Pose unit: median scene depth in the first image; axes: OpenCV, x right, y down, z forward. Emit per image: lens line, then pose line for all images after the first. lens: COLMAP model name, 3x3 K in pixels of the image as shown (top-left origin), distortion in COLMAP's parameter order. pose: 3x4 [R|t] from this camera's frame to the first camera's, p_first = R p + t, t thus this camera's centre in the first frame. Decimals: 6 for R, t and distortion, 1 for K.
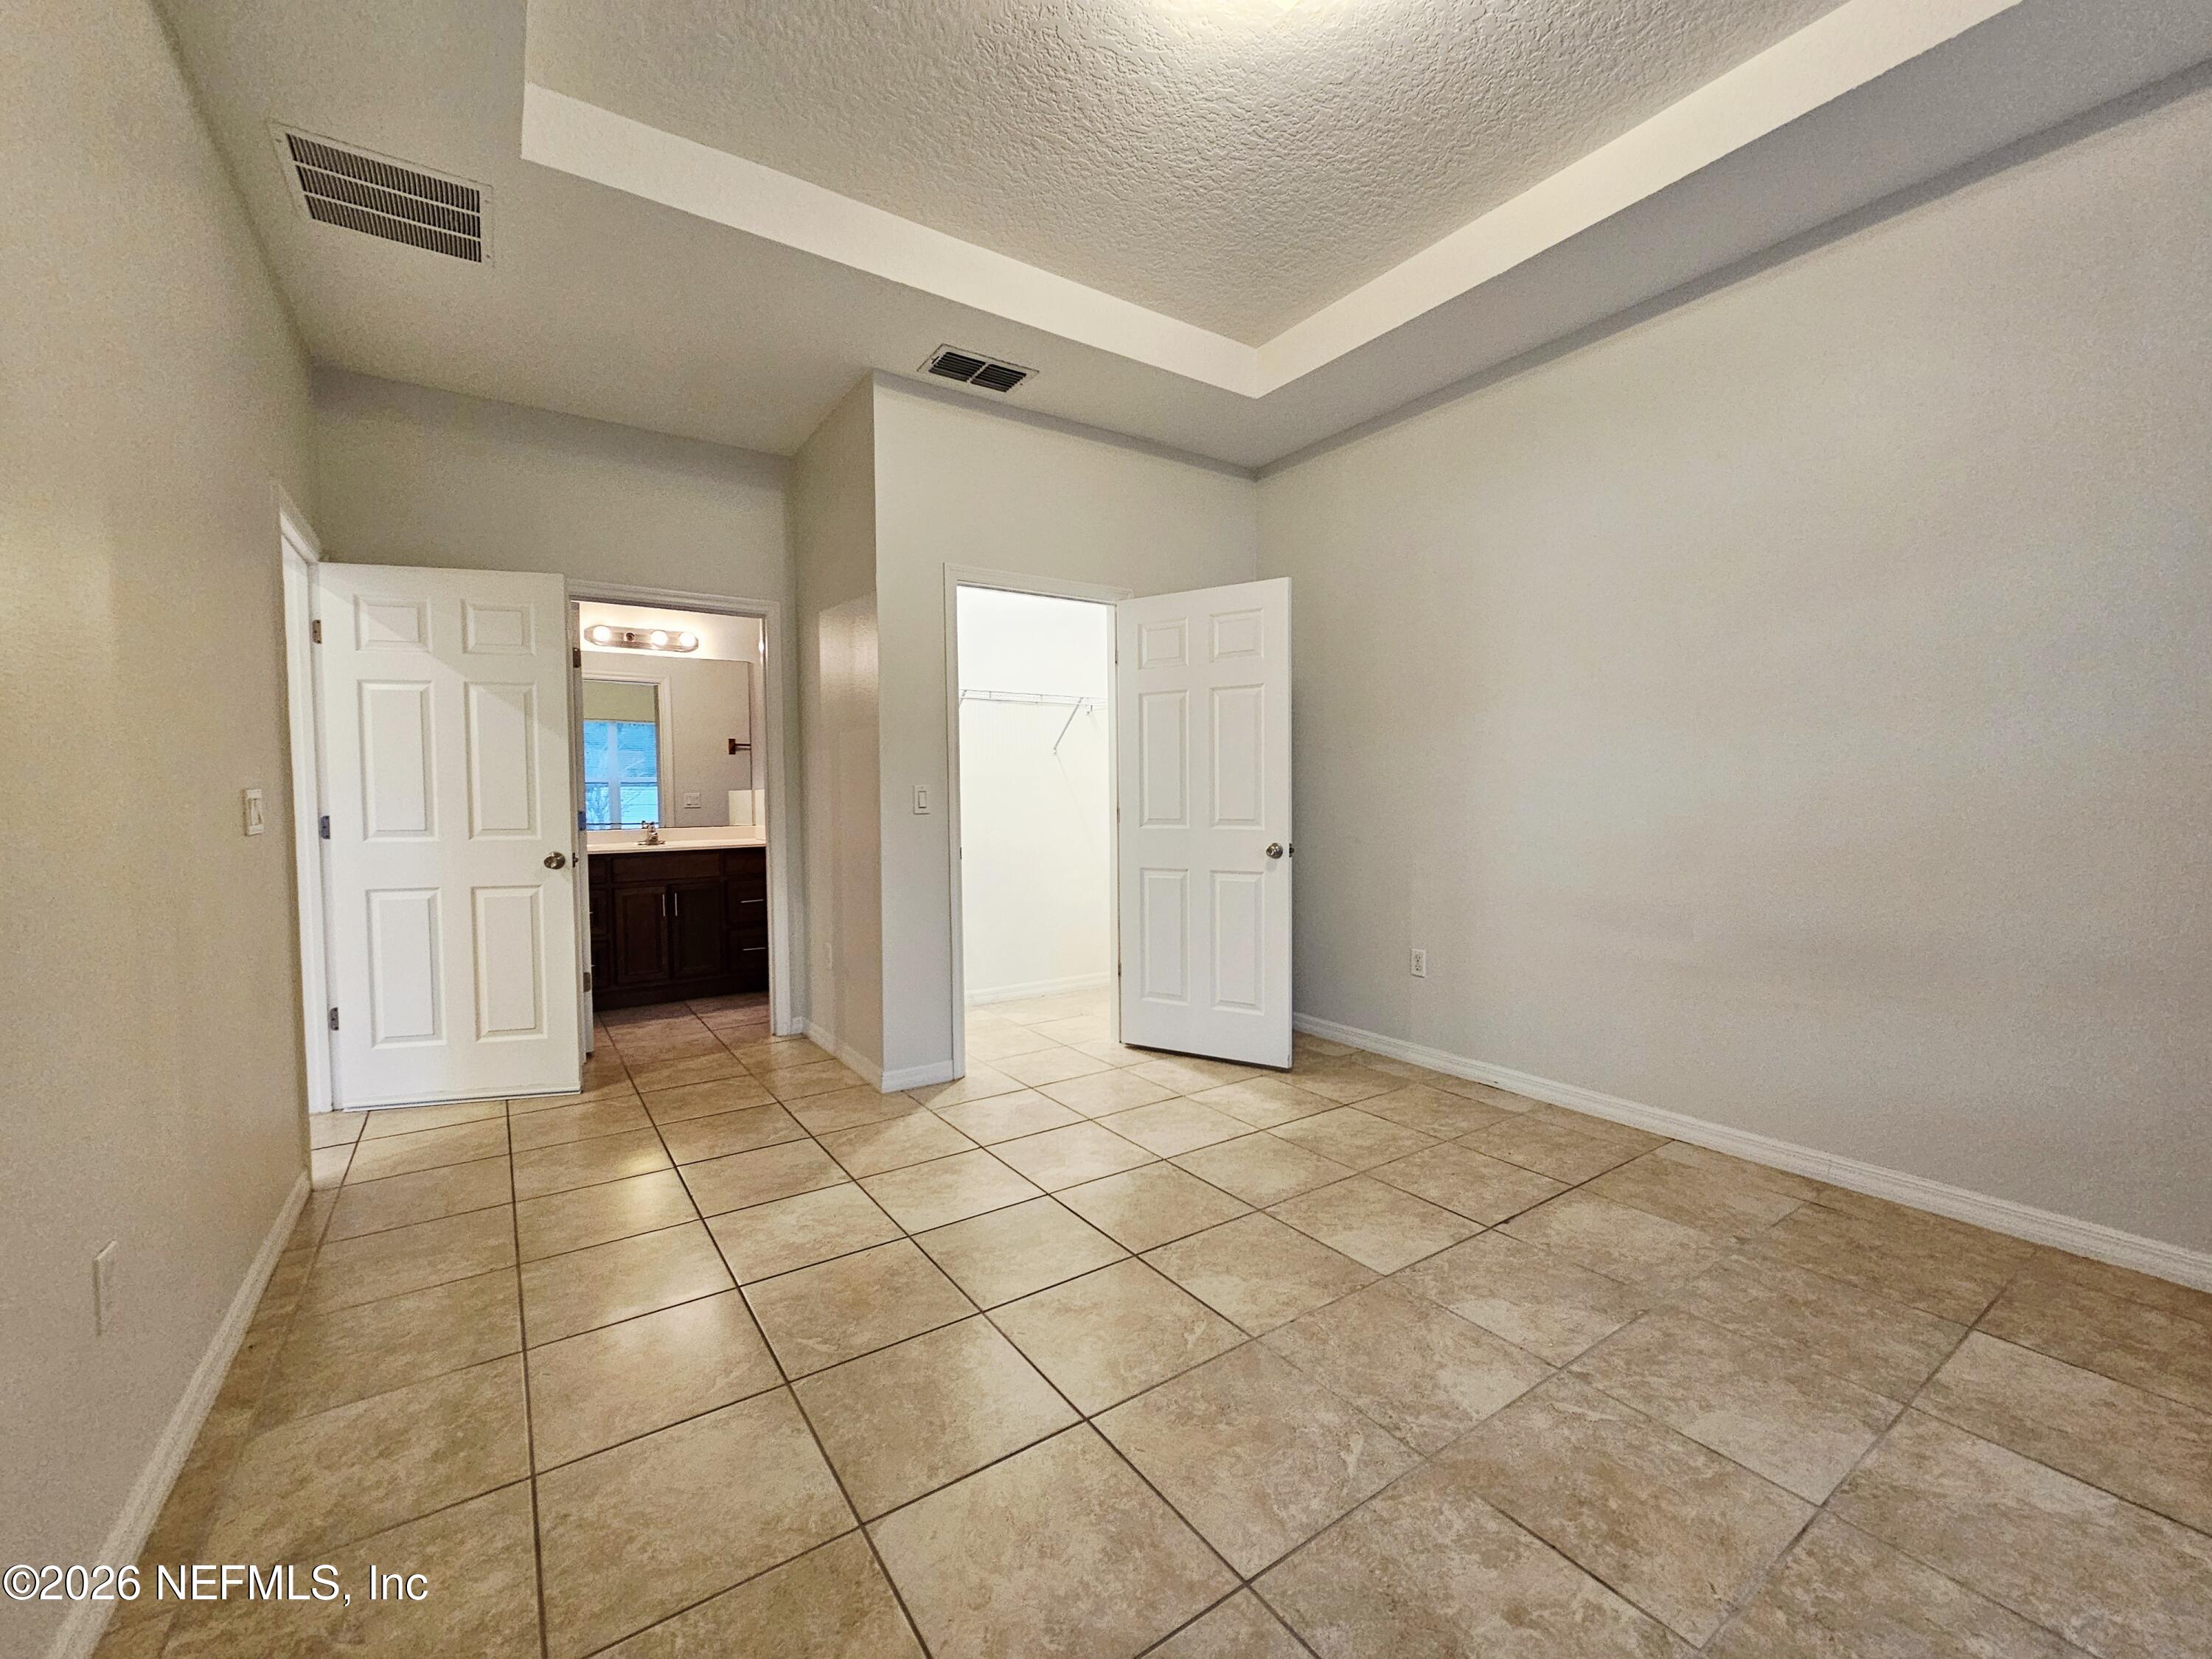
lens RADIAL K [[900.0, 0, 1093.7], [0, 900.0, 818.0], [0, 0, 1]] dist [-0.001882, 0.000314]
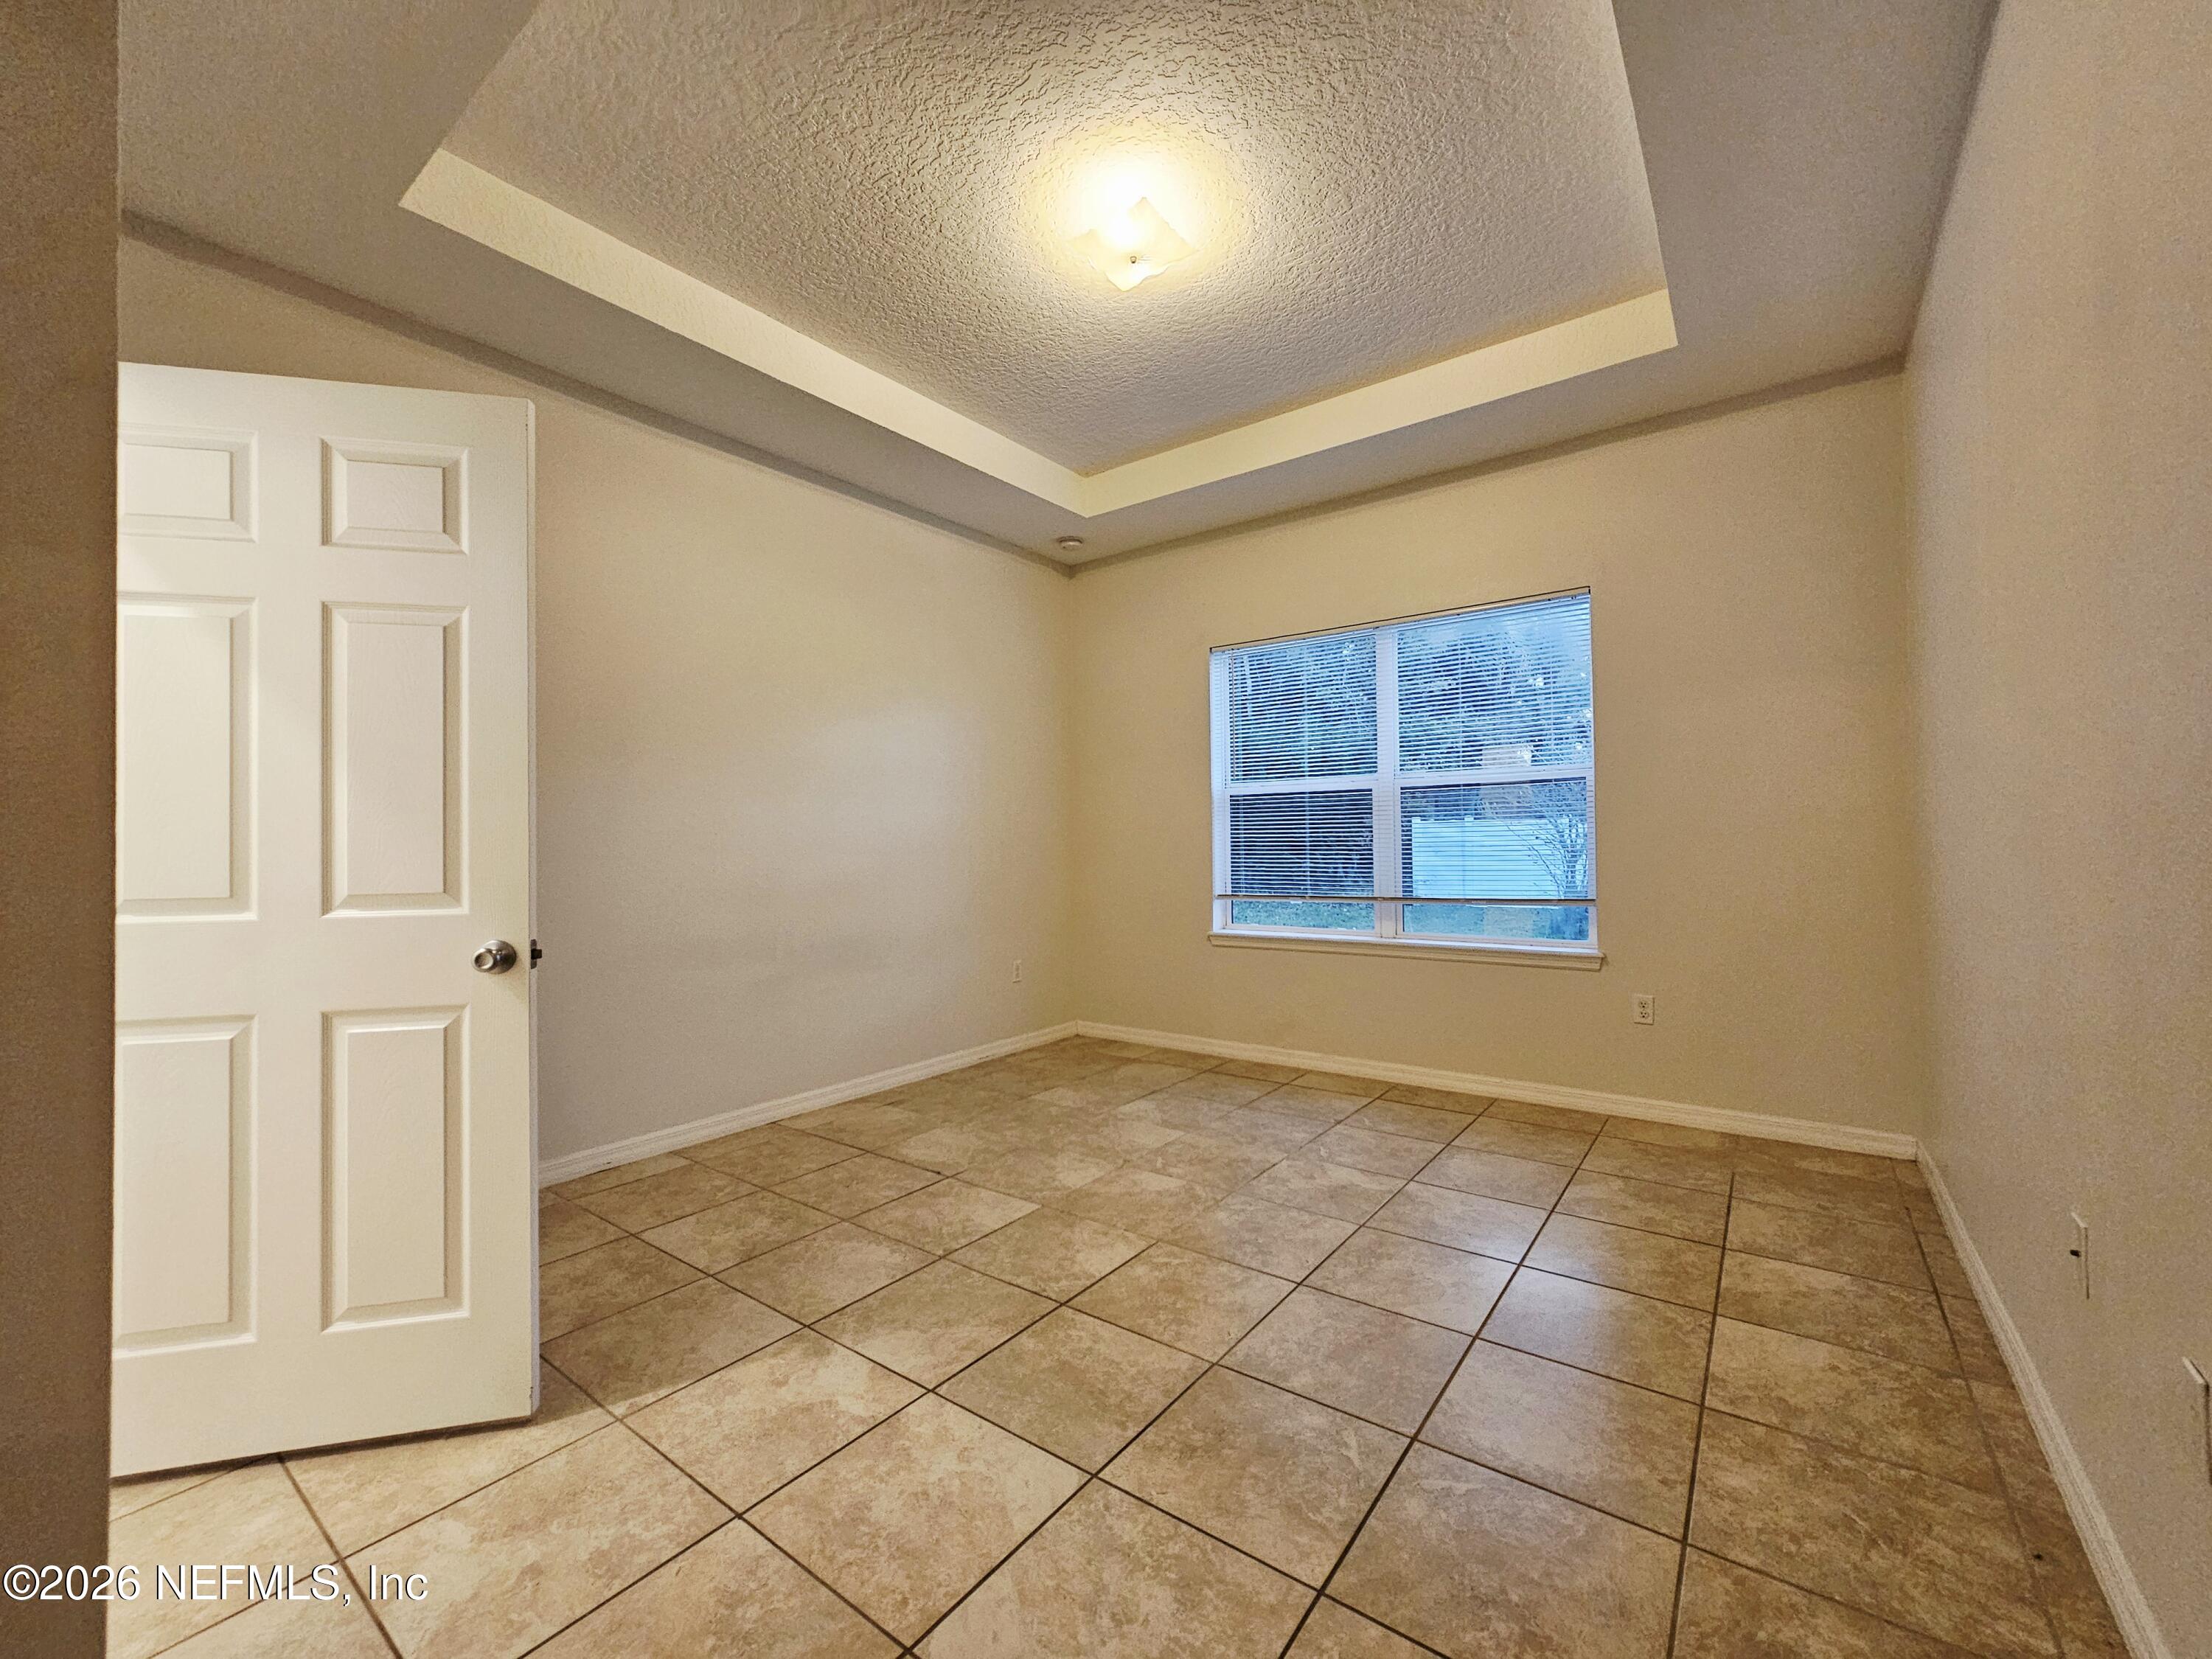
lens RADIAL K [[900.0, 0, 1093.6], [0, 900.0, 841.7], [0, 0, 1]] dist [-0.001882, 0.000314]
pose [[-0.317199, 0.014840, 0.948243, -0.835611], [0.042909, 0.999078, -0.001282, -0.014801], [-0.947388, 0.040281, -0.317543, 1.164590]]
